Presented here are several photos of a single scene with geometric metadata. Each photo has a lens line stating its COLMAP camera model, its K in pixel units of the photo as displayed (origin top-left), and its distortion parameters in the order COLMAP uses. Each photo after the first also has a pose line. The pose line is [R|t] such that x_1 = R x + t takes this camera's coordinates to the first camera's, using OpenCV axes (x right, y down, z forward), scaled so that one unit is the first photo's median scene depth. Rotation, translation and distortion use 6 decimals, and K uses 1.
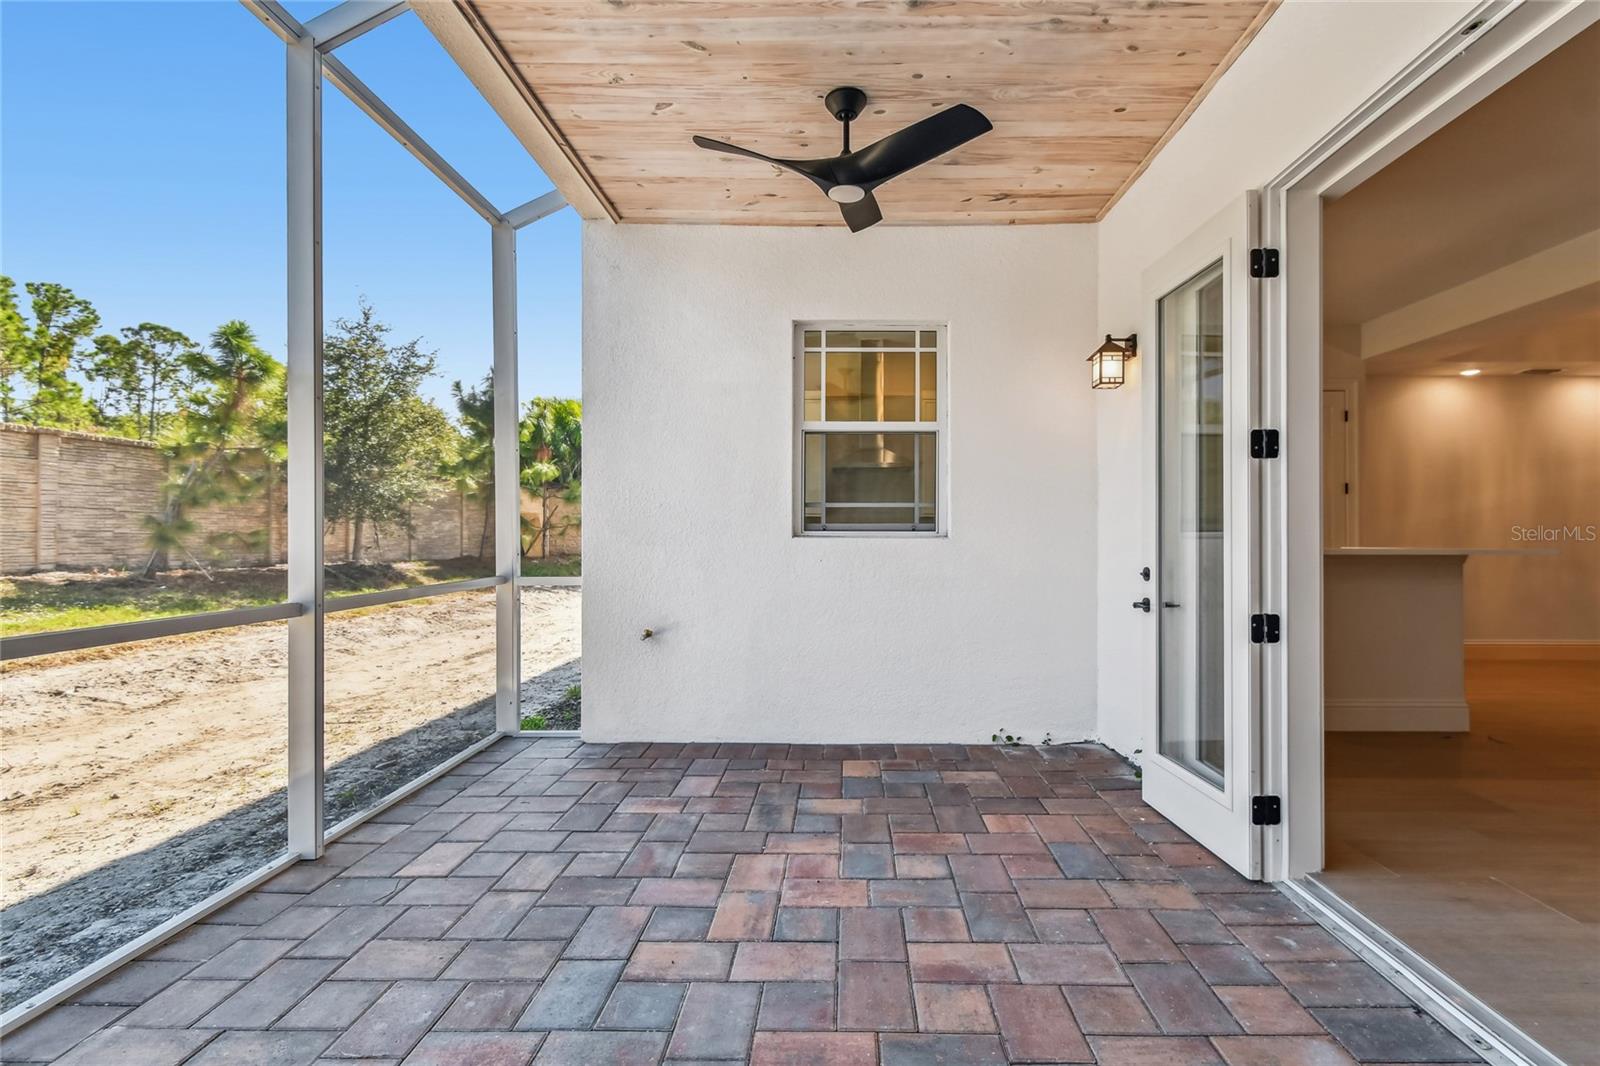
lens RADIAL K [[735.6, 0, 832.9], [0, 735.6, 536.9], [0, 0, 1]] dist [0.001619, 0.000074]
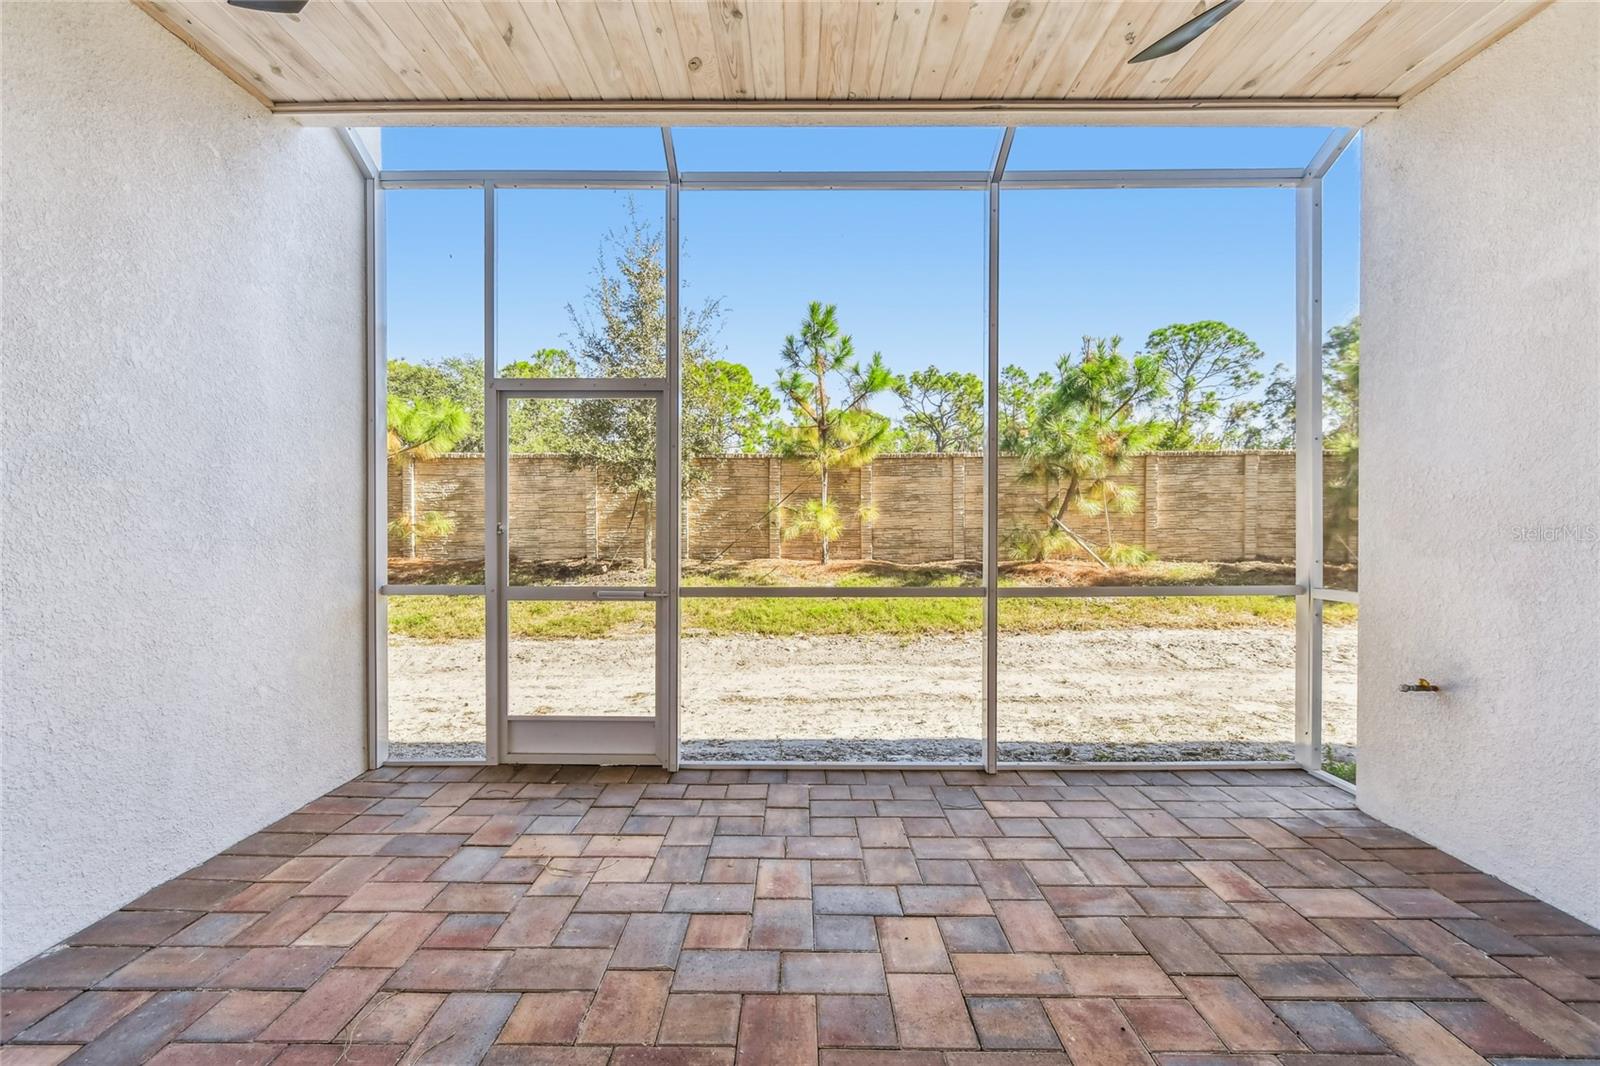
lens RADIAL K [[715.2, 0, 797.7], [0, 715.2, 544.0], [0, 0, 1]] dist [0.001585, 0.000009]
pose [[0.006572, 0.021066, -0.999756, 0.486477], [-0.002235, 0.999776, 0.021052, -0.016172], [0.999976, 0.002096, 0.006618, 0.487456]]
